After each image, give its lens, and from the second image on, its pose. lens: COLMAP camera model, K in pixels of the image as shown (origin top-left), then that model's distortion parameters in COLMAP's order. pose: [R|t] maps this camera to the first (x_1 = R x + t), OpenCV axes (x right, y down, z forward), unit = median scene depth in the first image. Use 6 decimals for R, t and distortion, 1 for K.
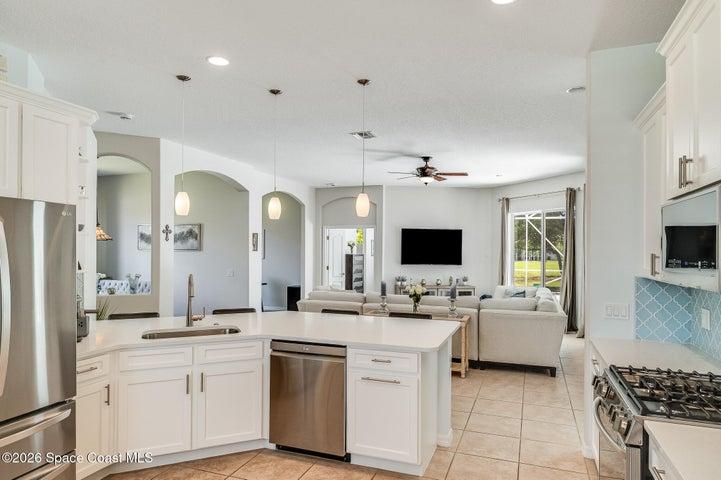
lens RADIAL K [[452.4, 0, 360.3], [0, 452.4, 250.2], [0, 0, 1]] dist [0.002278, 0.001770]
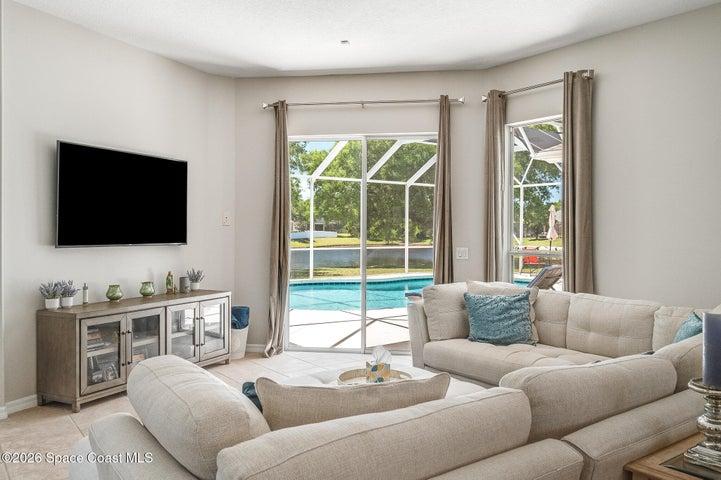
lens RADIAL K [[581.8, 0, 361.5], [0, 581.8, 237.6], [0, 0, 1]] dist [0.000495, -0.000370]
pose [[0.537771, -0.017057, 0.842919, -0.220905], [0.000716, 0.999804, 0.019774, 0.023767], [-0.843091, -0.010031, 0.537677, 0.831215]]
